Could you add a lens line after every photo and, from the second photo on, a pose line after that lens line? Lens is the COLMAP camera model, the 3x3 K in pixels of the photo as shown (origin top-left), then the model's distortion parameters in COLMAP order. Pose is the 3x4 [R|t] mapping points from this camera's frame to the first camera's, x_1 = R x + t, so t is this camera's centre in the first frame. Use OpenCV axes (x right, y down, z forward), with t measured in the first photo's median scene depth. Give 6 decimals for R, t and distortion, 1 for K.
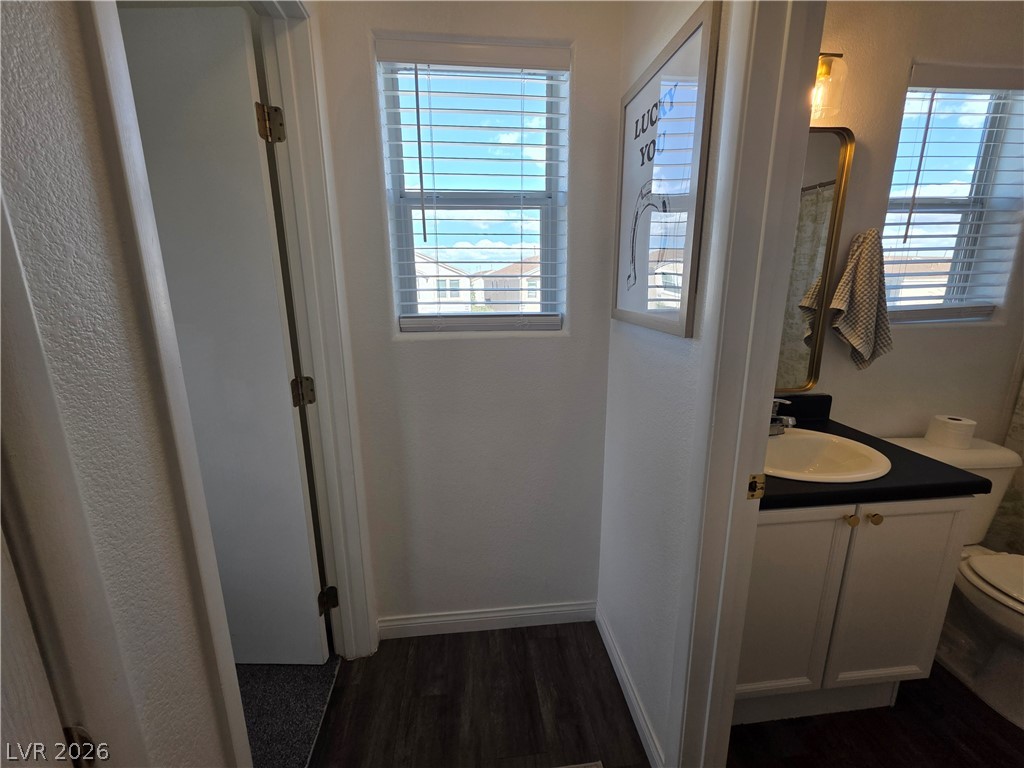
lens RADIAL K [[429.8, 0, 513.9], [0, 429.8, 380.4], [0, 0, 1]] dist [0.001940, 0.000375]
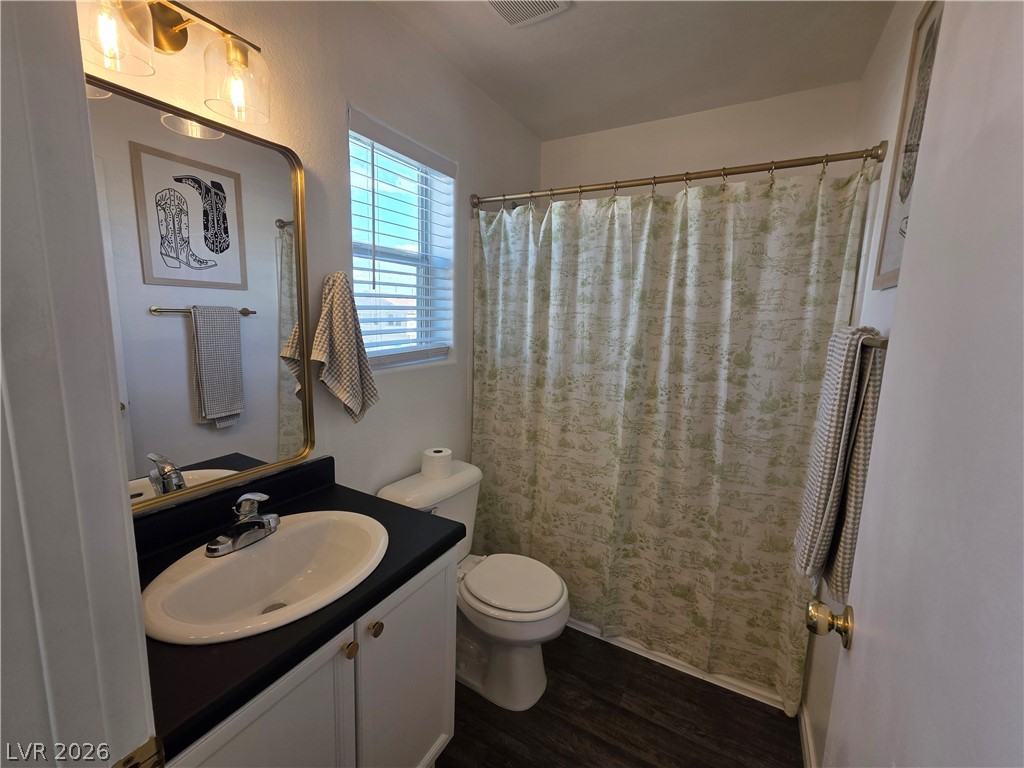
lens RADIAL K [[429.8, 0, 513.9], [0, 429.8, 380.4], [0, 0, 1]] dist [0.001940, 0.000375]
pose [[0.572921, -0.099446, 0.813555, 0.275907], [0.148947, 0.988716, 0.015966, -0.082729], [-0.805963, 0.112029, 0.581269, 0.197636]]
